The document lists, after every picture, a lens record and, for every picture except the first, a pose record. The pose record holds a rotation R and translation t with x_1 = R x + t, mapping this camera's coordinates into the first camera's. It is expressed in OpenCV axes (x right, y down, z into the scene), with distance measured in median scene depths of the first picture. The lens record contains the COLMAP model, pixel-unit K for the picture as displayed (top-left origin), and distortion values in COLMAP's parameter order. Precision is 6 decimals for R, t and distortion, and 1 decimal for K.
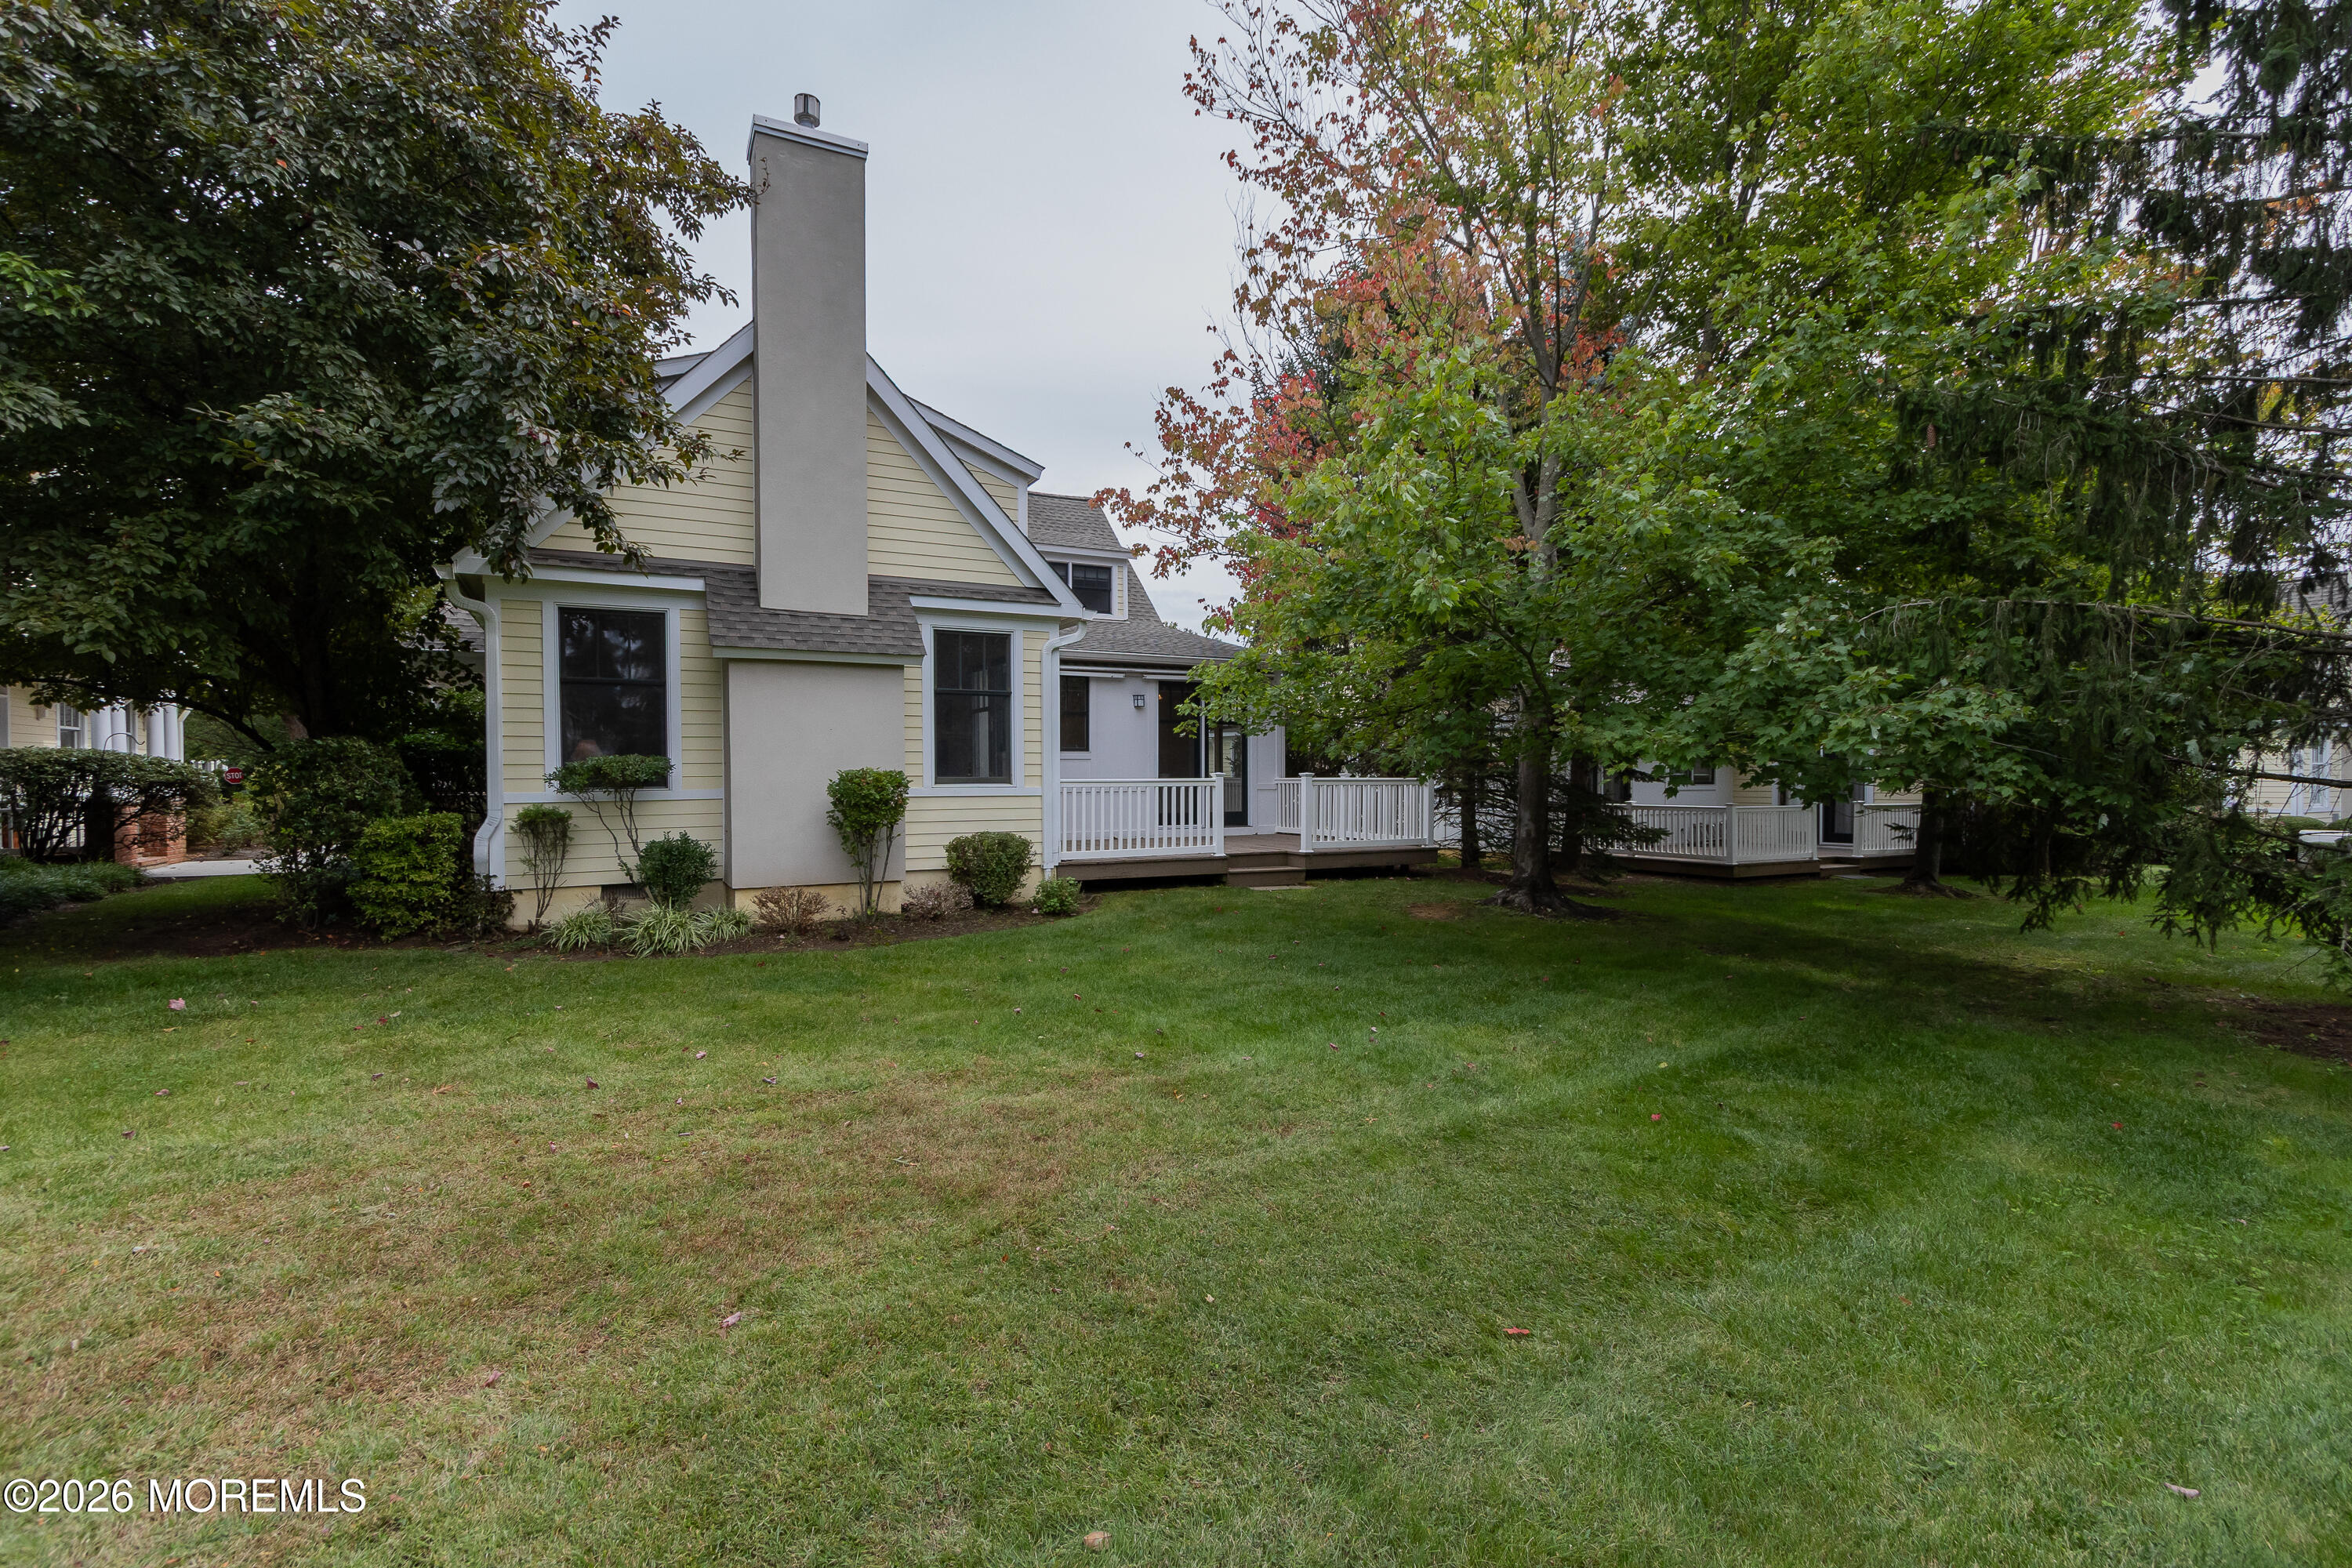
lens RADIAL K [[1075.2, 0, 1185.7], [0, 1075.2, 770.2], [0, 0, 1]] dist [0.004434, 0.000128]
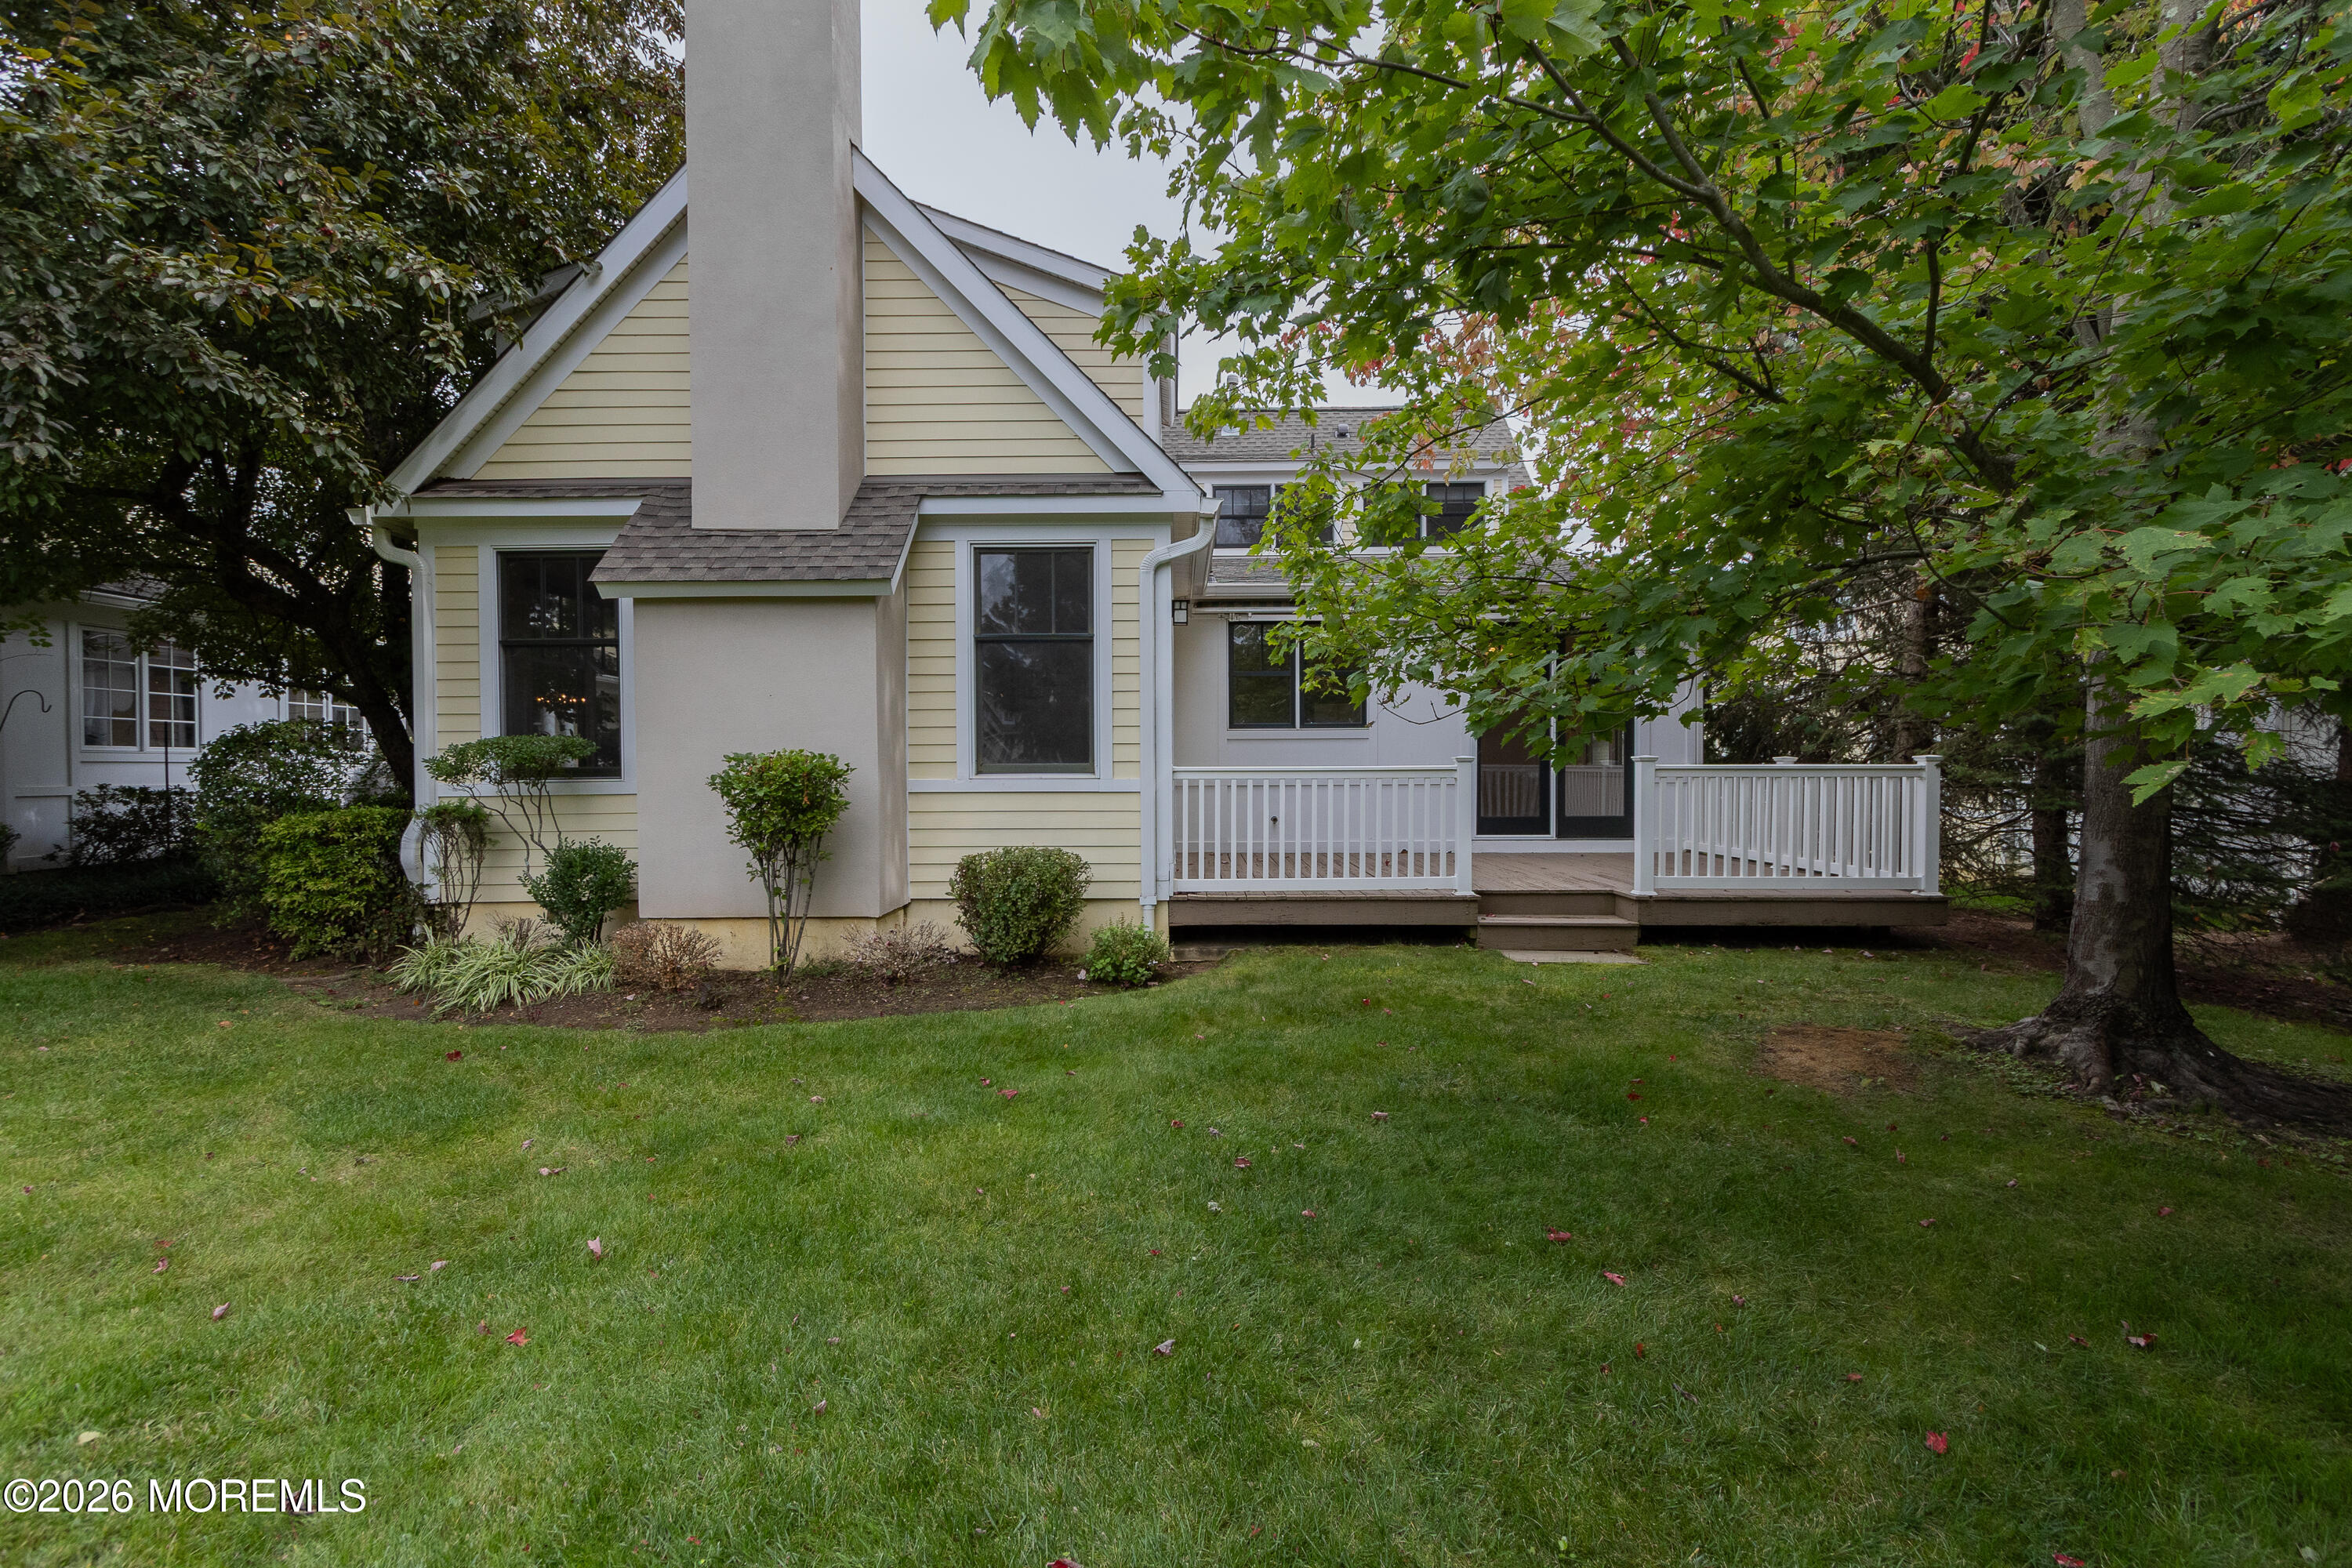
lens RADIAL K [[1075.2, 0, 1157.6], [0, 1075.2, 800.4], [0, 0, 1]] dist [0.004434, 0.000128]
pose [[0.869330, 0.009932, -0.494133, 0.213911], [0.005828, 0.999523, 0.030344, 0.009683], [0.494199, -0.029259, 0.868857, 0.478982]]
